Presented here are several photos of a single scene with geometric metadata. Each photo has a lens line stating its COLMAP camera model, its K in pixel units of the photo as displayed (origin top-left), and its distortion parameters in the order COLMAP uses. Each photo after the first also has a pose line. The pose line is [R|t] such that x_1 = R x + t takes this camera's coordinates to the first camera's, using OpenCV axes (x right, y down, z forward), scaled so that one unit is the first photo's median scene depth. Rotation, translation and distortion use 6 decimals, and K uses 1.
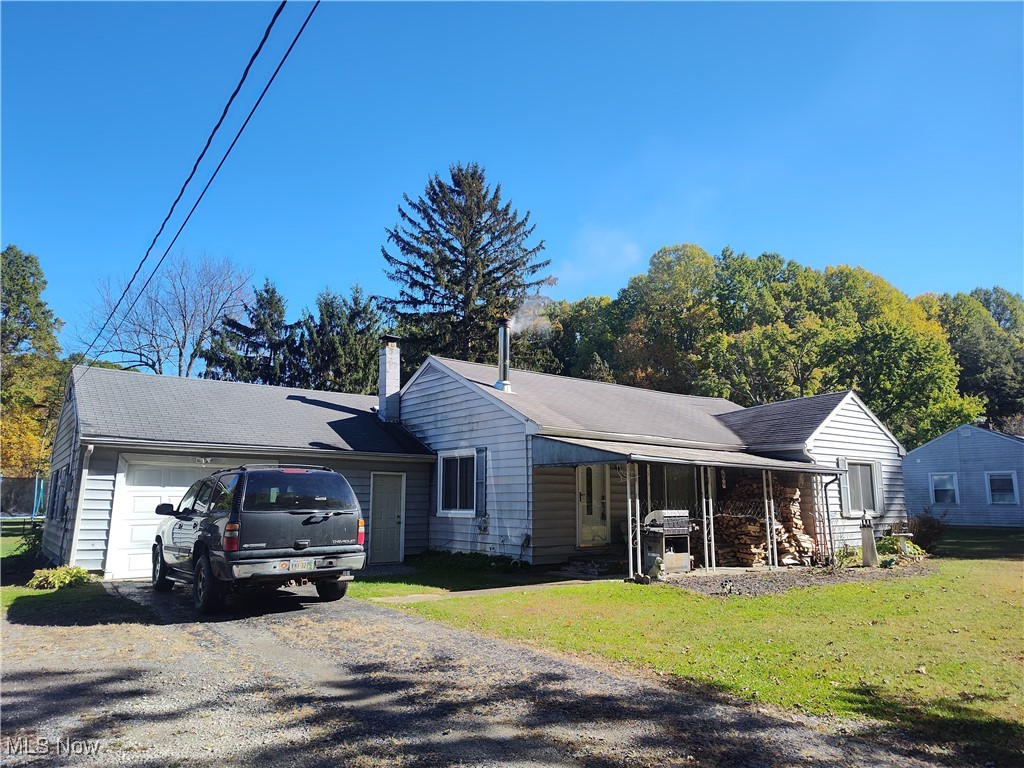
lens RADIAL K [[693.5, 0, 514.5], [0, 693.5, 381.4], [0, 0, 1]] dist [0.060224, -0.077431]
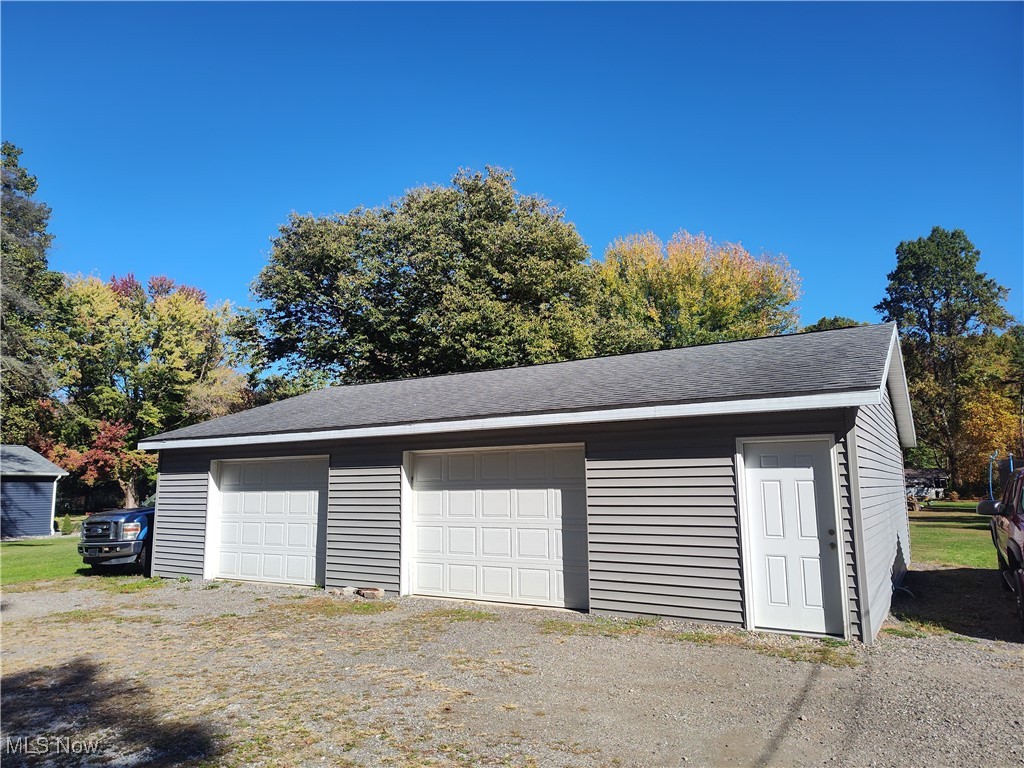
lens RADIAL K [[700.4, 0, 512.0], [0, 700.4, 384.0], [0, 0, 1]] dist [0.005551, 0.000339]
pose [[0.372839, -0.144295, -0.916608, -0.132095], [0.169871, 0.981754, -0.085454, 0.011070], [0.912214, -0.123844, 0.390548, 0.082780]]
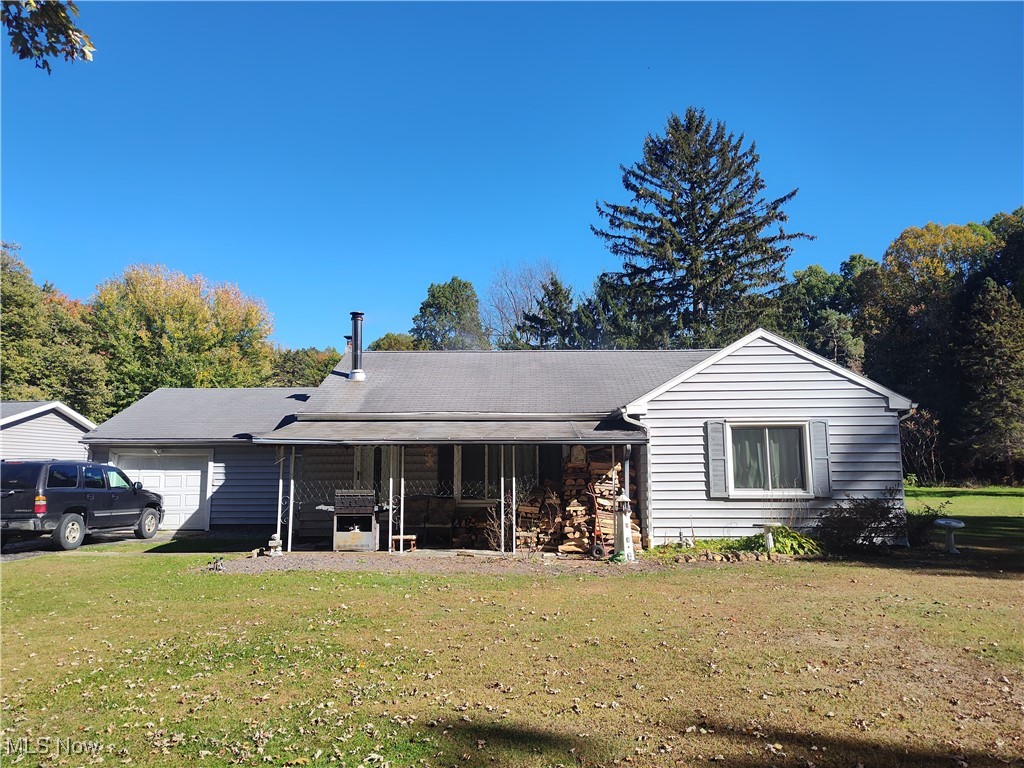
lens RADIAL K [[693.4, 0, 504.5], [0, 693.4, 382.6], [0, 0, 1]] dist [0.045257, -0.052042]
pose [[0.766011, -0.087286, -0.636874, 0.312397], [0.115164, 0.993344, 0.002374, 0.015960], [0.632428, -0.075164, 0.770964, 0.110591]]
